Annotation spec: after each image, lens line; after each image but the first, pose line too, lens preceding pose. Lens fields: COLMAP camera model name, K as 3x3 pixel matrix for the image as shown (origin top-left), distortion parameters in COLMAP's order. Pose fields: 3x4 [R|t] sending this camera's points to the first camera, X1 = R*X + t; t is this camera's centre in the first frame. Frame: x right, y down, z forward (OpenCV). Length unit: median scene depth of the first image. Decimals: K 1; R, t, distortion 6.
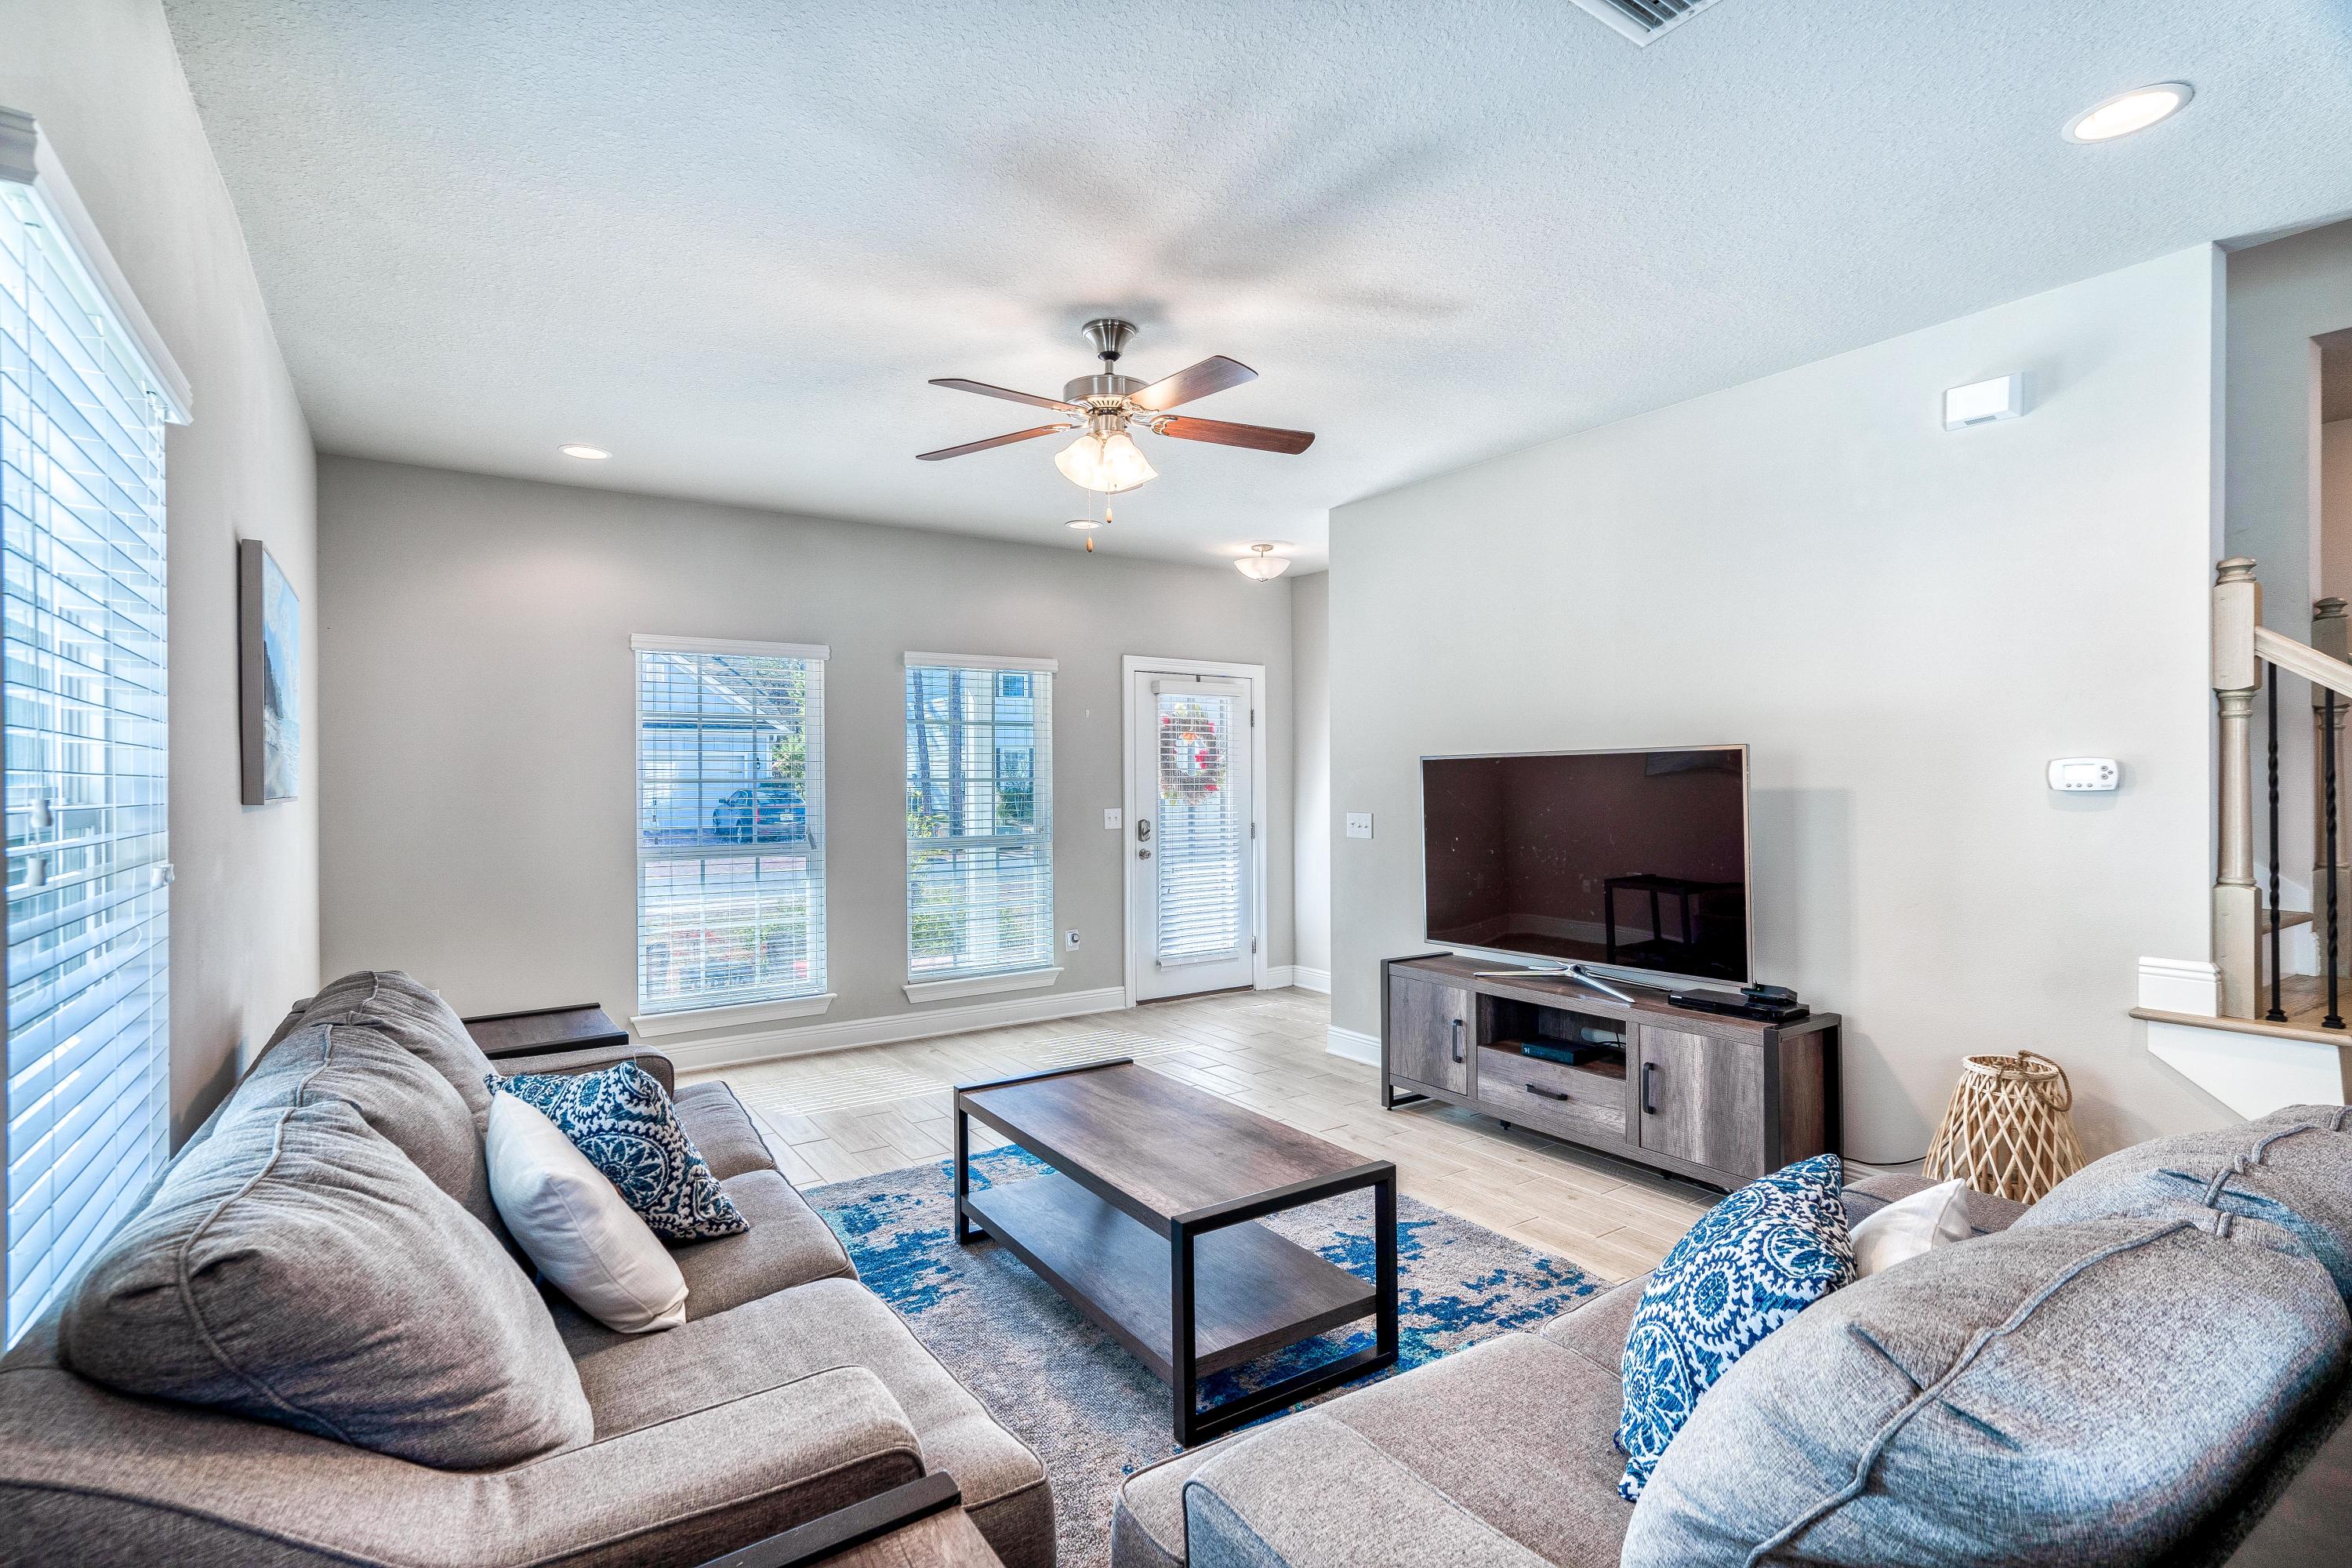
lens RADIAL K [[1106.7, 0, 1168.7], [0, 1106.7, 777.4], [0, 0, 1]] dist [-0.022980, 0.000289]
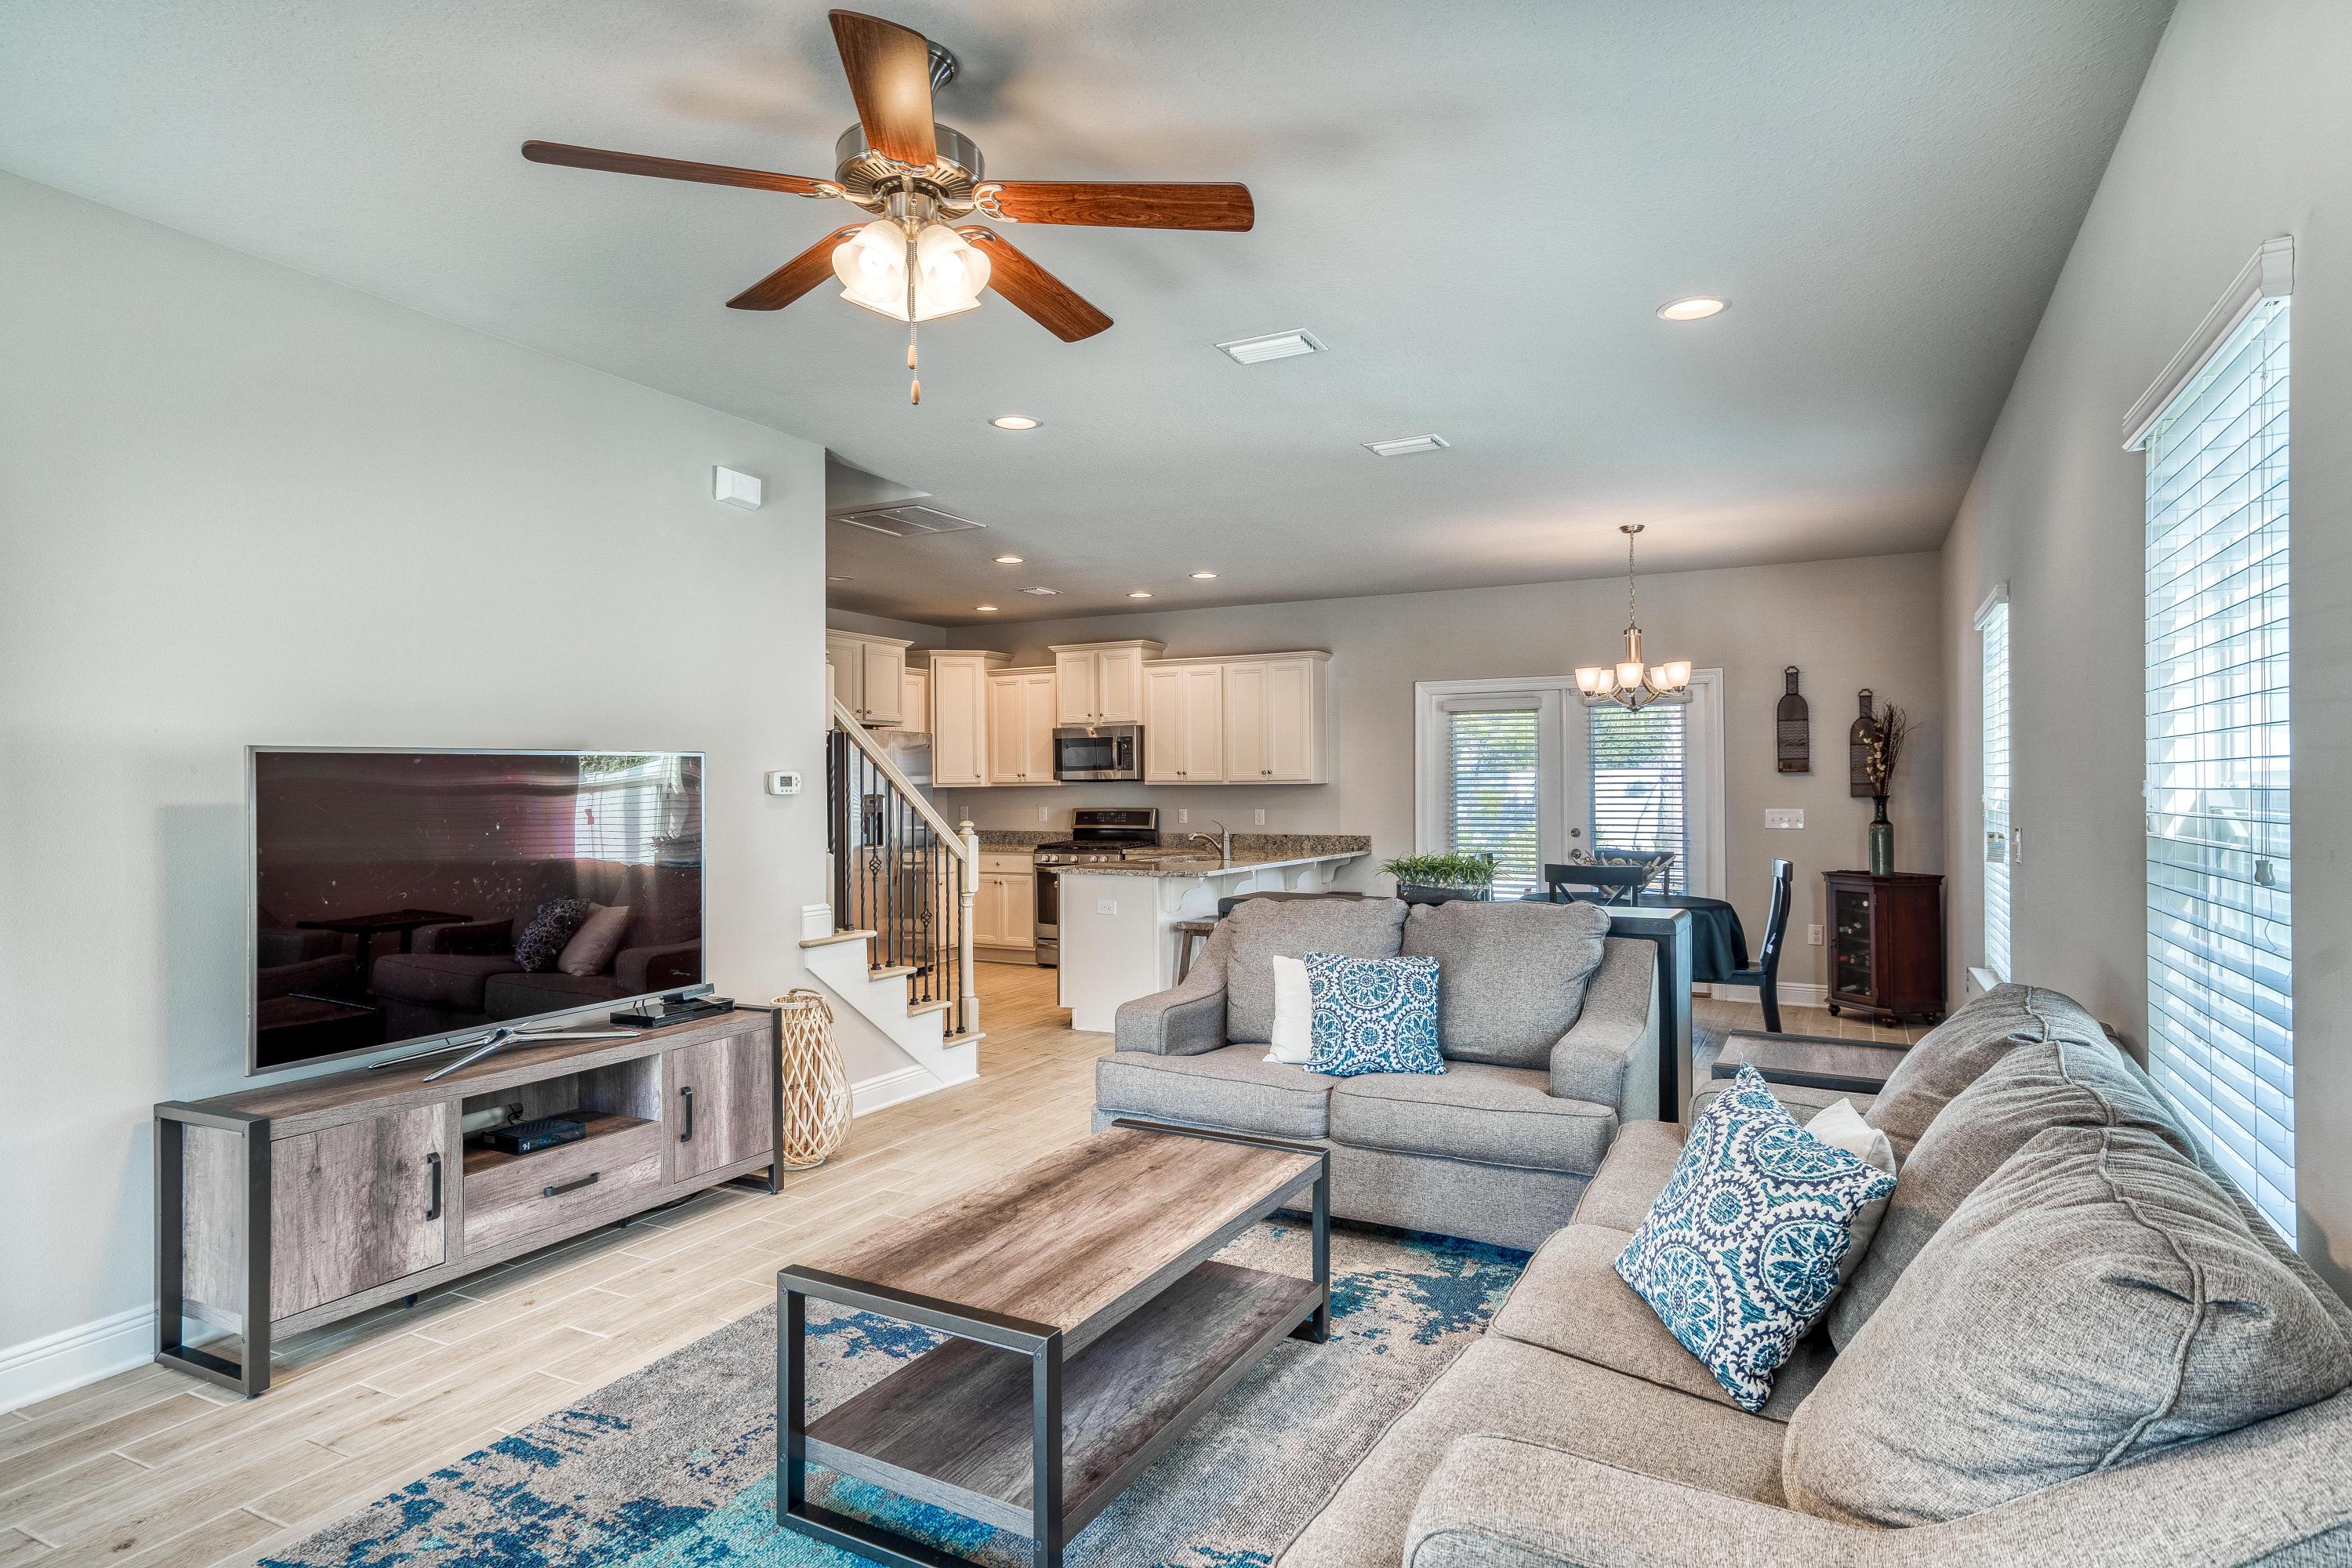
lens RADIAL K [[1296.6, 0, 1119.5], [0, 1296.6, 774.7], [0, 0, 1]] dist [-0.000204, 0.000078]
pose [[-0.453041, 0.016789, 0.891332, -0.740933], [0.007343, 0.999859, -0.015101, 0.012047], [-0.891459, -0.000296, -0.453100, 1.197607]]
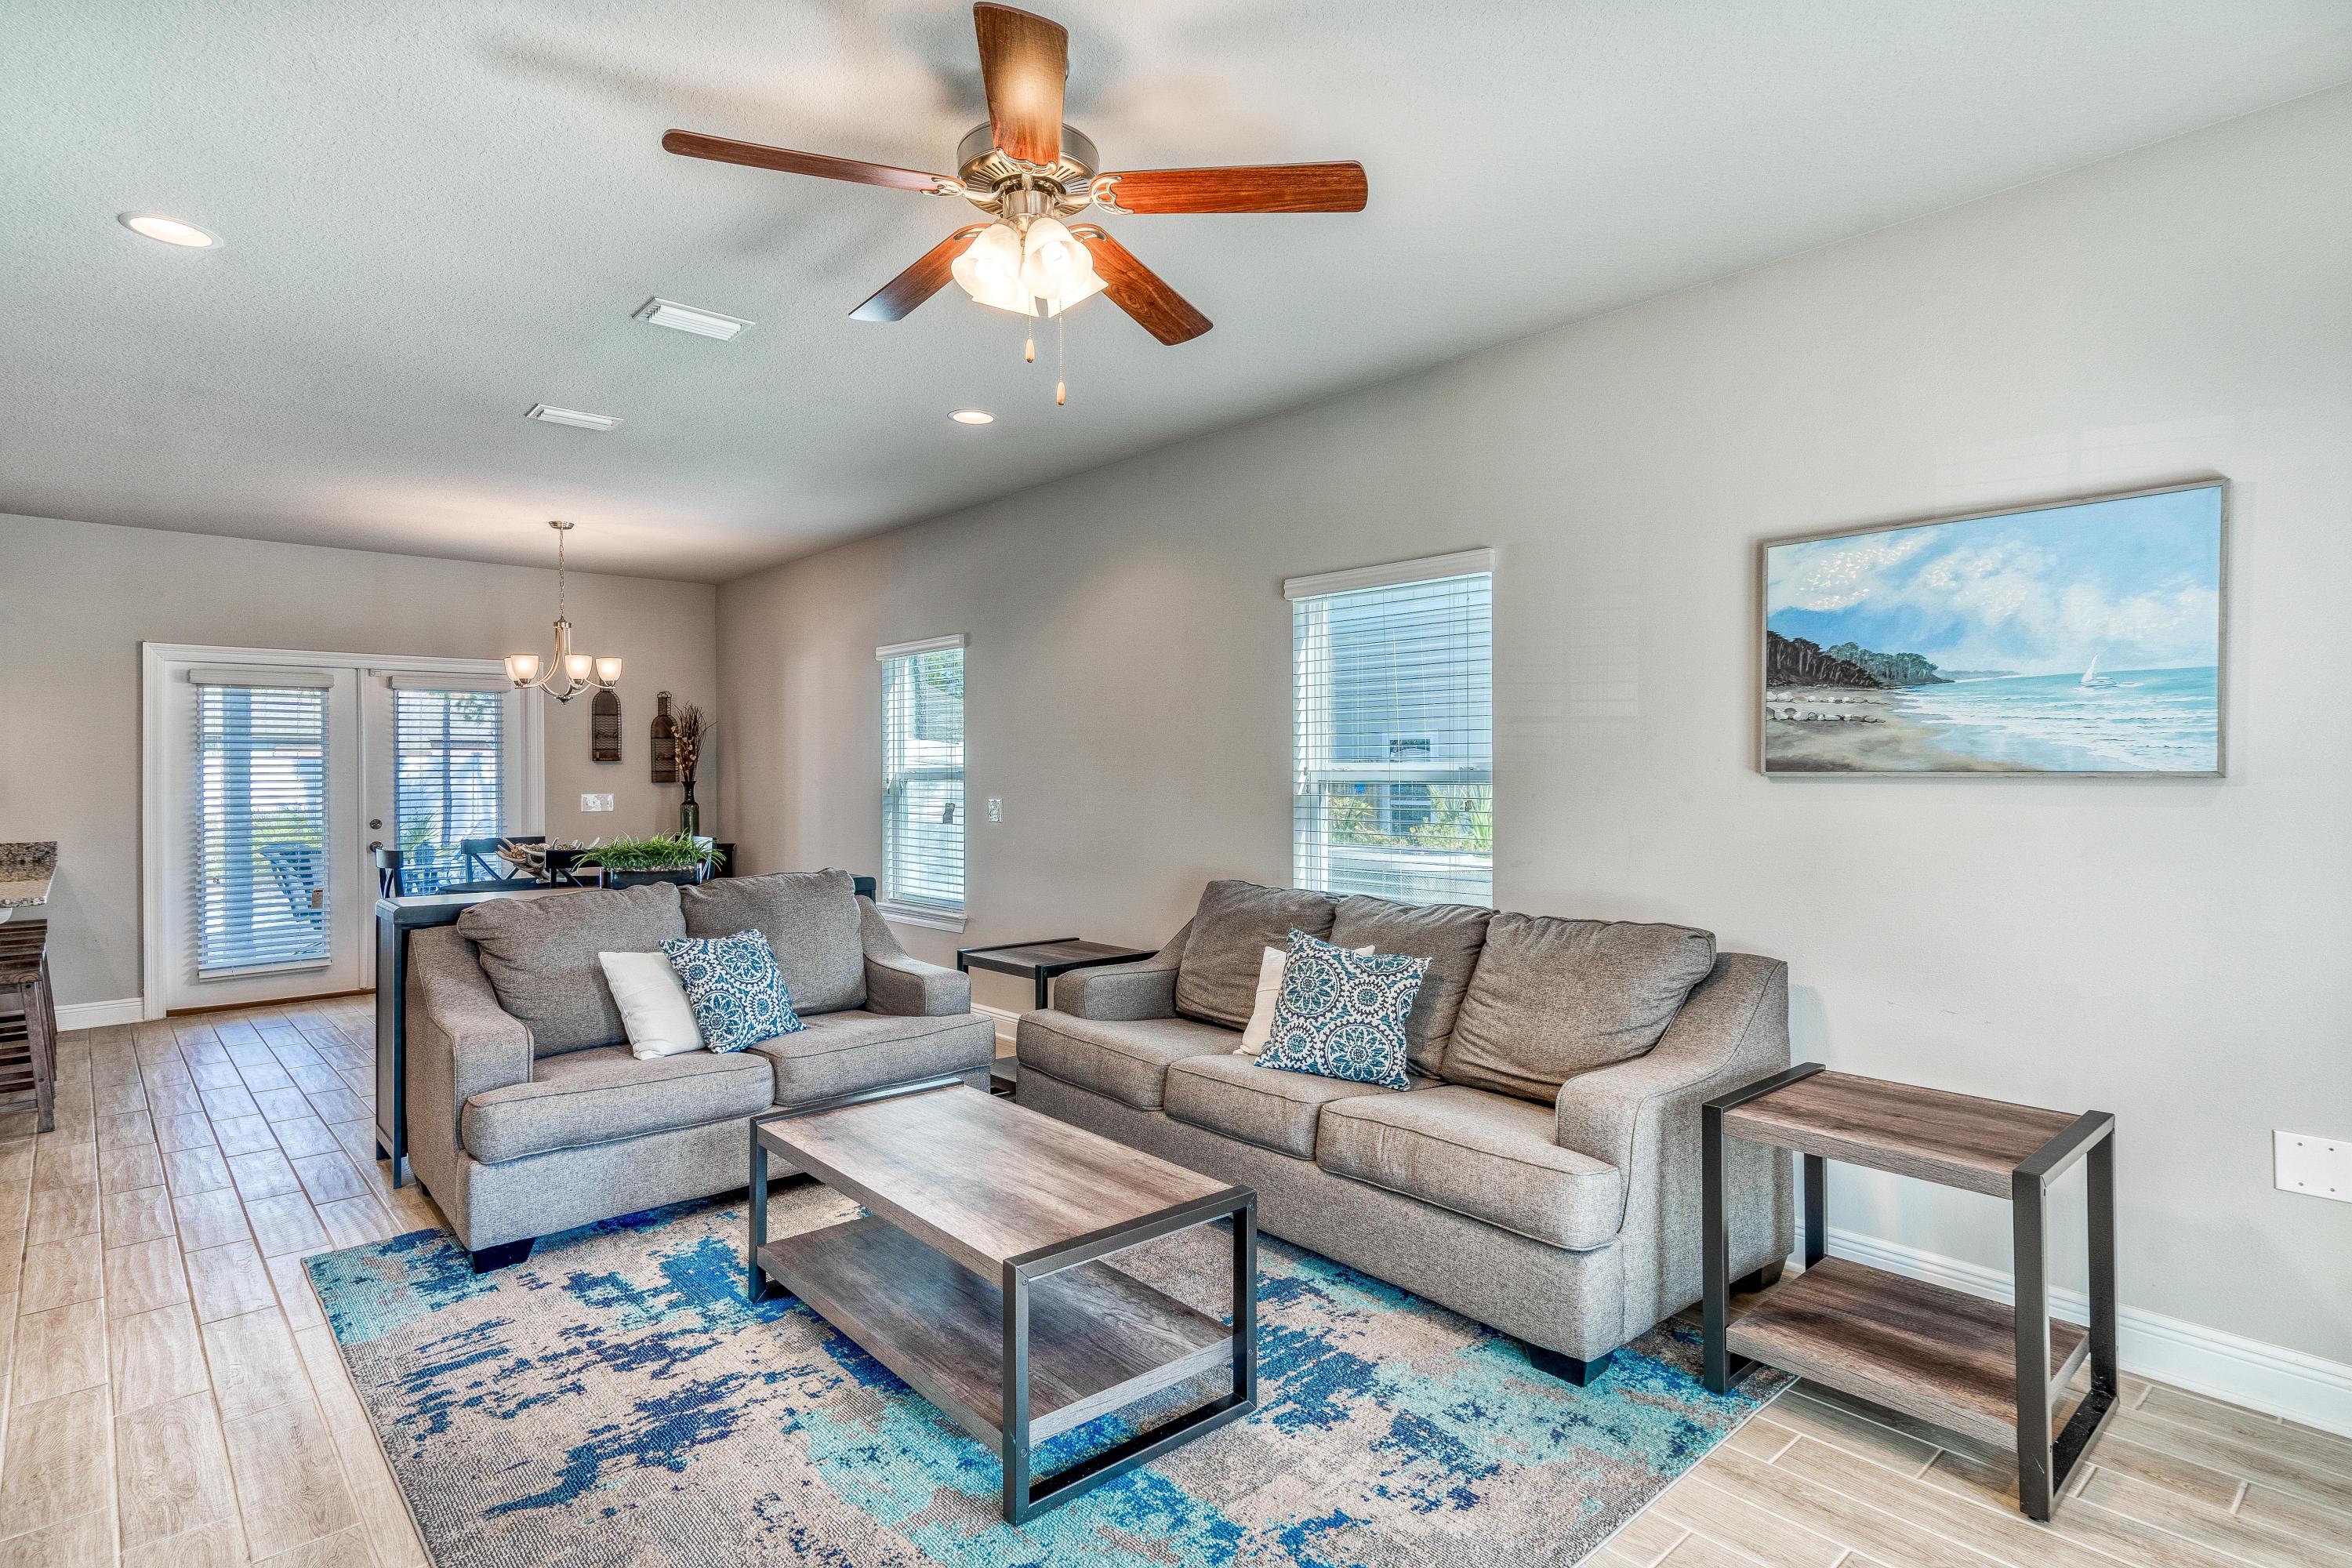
lens RADIAL K [[1218.0, 0, 1204.4], [0, 1218.0, 774.6], [0, 0, 1]] dist [0.013241, 0.000225]
pose [[-0.989343, 0.011294, -0.145165, -0.049074], [0.010591, 0.999928, 0.005617, 0.007646], [0.145218, 0.004020, -0.989391, 1.682375]]
